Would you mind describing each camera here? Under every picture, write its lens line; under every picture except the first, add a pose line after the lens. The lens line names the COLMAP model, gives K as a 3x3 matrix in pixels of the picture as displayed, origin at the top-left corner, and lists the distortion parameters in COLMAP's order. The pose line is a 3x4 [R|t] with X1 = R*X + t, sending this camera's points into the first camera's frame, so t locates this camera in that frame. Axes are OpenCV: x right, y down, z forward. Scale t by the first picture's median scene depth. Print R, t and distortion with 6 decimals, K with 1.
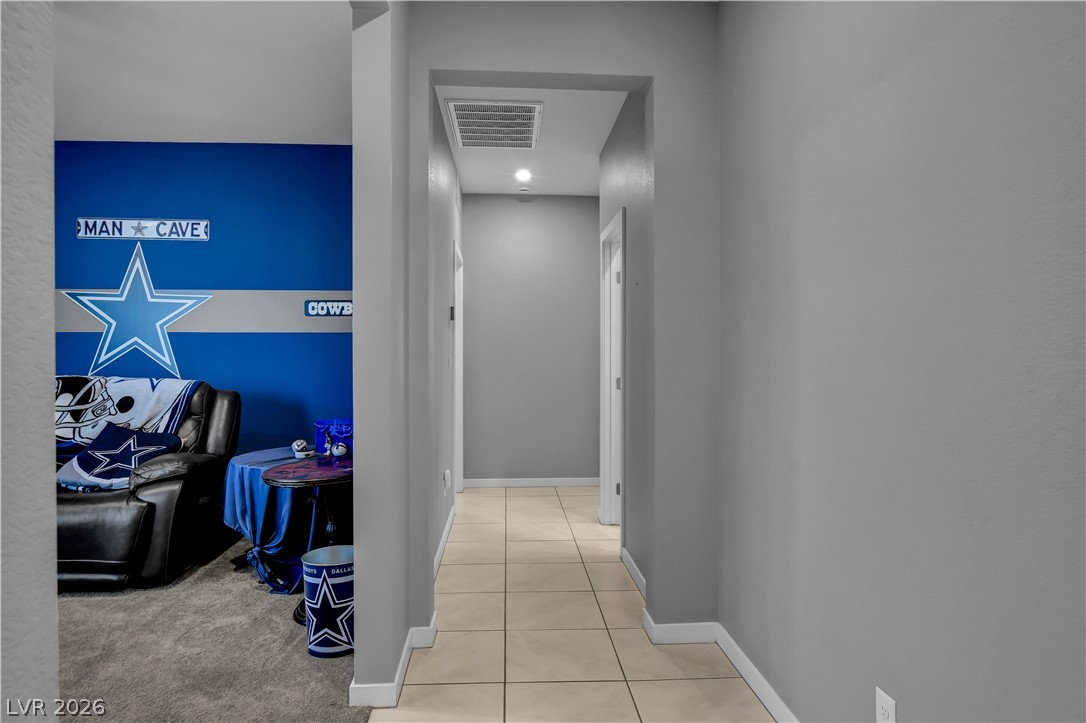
lens RADIAL K [[638.1, 0, 547.1], [0, 638.1, 357.0], [0, 0, 1]] dist [-0.004957, -0.002503]
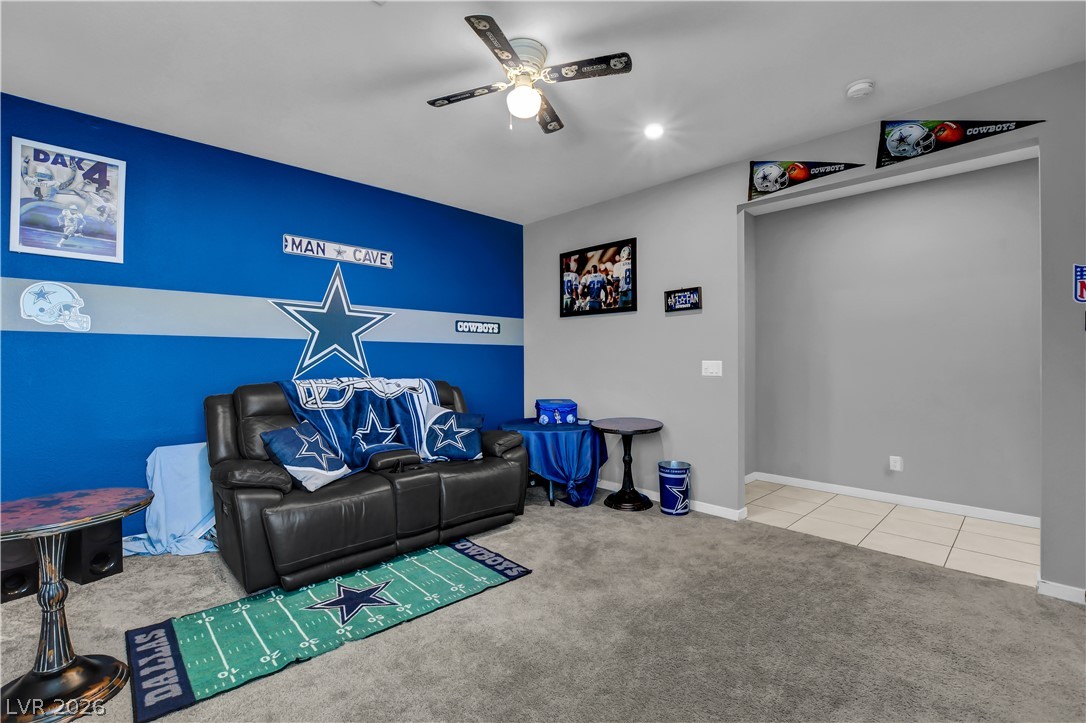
lens RADIAL K [[480.3, 0, 551.0], [0, 480.3, 355.1], [0, 0, 1]] dist [-0.034302, 0.003273]
pose [[0.761012, 0.009779, 0.648665, -0.916384], [-0.000502, 0.999895, -0.014484, 0.000681], [-0.648738, 0.010697, 0.760937, 0.083210]]
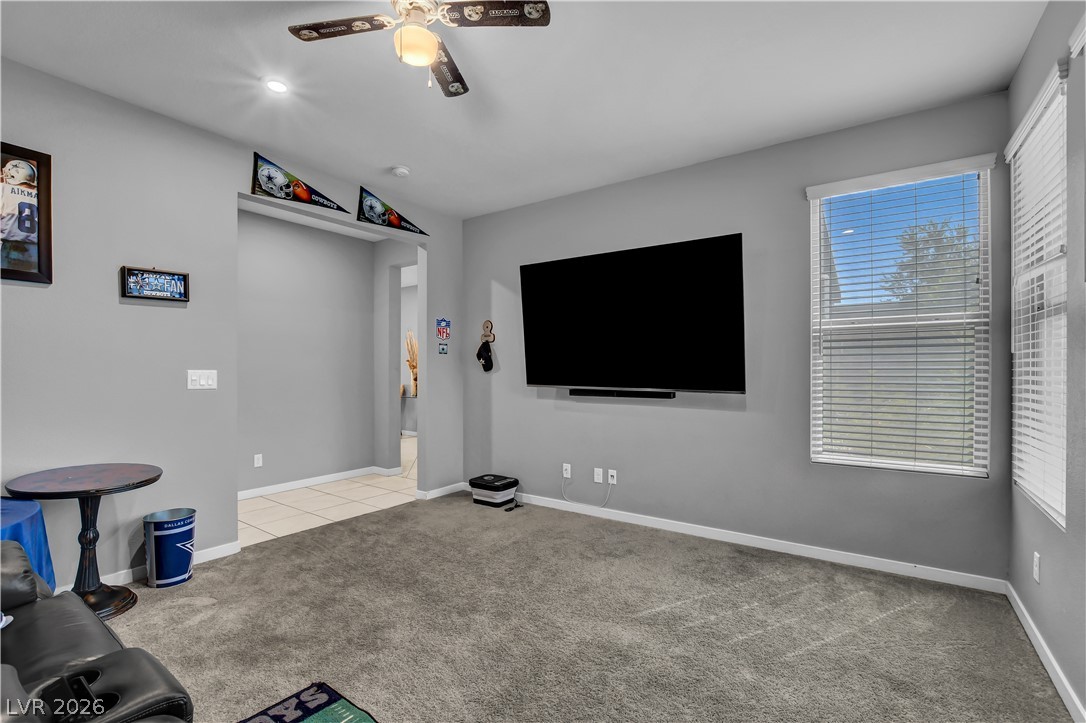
lens RADIAL K [[480.3, 0, 539.1], [0, 480.3, 371.1], [0, 0, 1]] dist [-0.034302, 0.003273]
pose [[-0.777978, -0.001375, 0.628290, -0.939759], [0.001033, 0.999993, 0.003468, -0.002026], [-0.628291, 0.003347, -0.777972, 0.753210]]
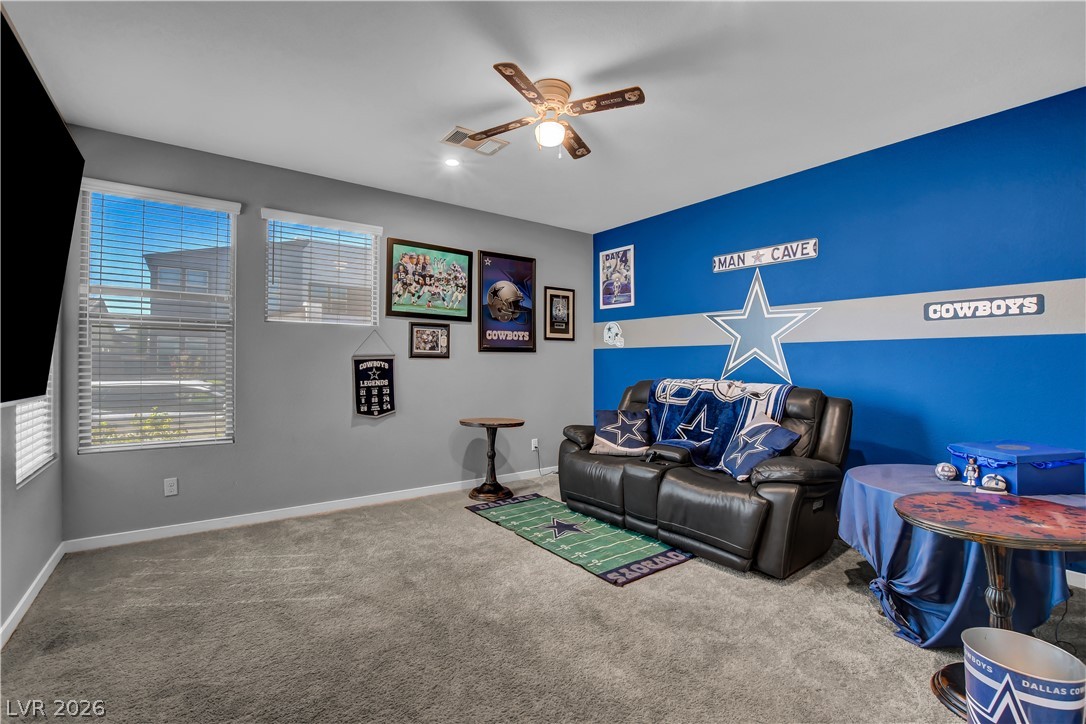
lens RADIAL K [[480.3, 0, 532.5], [0, 480.3, 360.3], [0, 0, 1]] dist [-0.034302, 0.003273]
pose [[0.536922, -0.002729, -0.843627, -0.115852], [-0.004278, 0.999973, -0.005958, -0.000831], [0.843621, 0.006808, 0.536896, 0.166379]]
